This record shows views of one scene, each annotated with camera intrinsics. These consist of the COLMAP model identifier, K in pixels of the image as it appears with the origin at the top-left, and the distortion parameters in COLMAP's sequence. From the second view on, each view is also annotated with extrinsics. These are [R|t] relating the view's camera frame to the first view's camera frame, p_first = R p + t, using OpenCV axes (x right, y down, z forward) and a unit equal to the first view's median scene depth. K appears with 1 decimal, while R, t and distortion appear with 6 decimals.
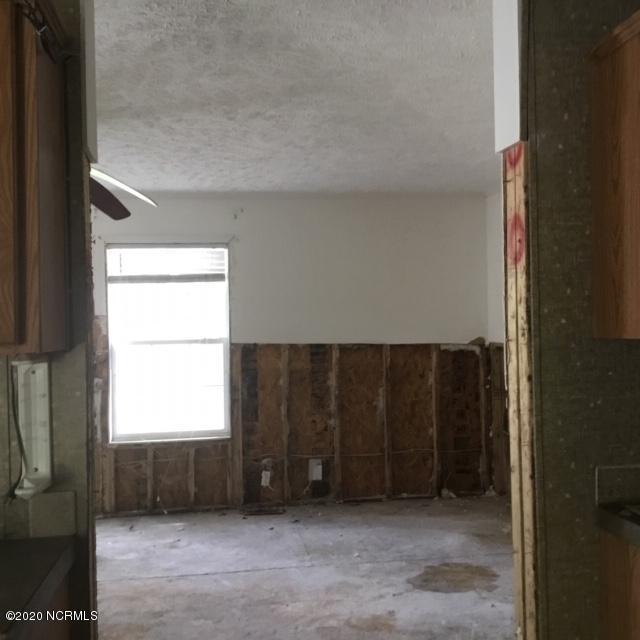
lens RADIAL K [[764.5, 0, 320.0], [0, 764.5, 320.0], [0, 0, 1]] dist [0.171003, -0.340095]
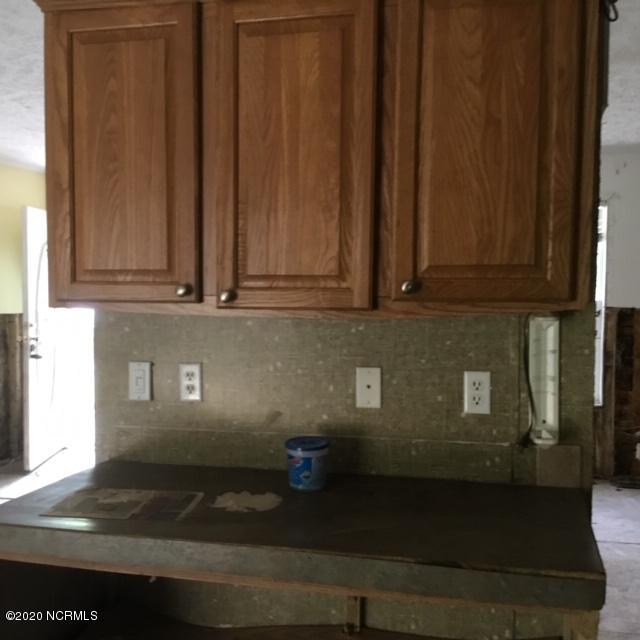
lens RADIAL K [[764.5, 0, 320.0], [0, 764.5, 320.0], [0, 0, 1]] dist [0.171003, -0.340095]
pose [[0.929996, 0.030639, -0.366291, -0.265749], [-0.013112, 0.998651, 0.050245, 0.007463], [0.367336, -0.041925, 0.929143, -0.070624]]
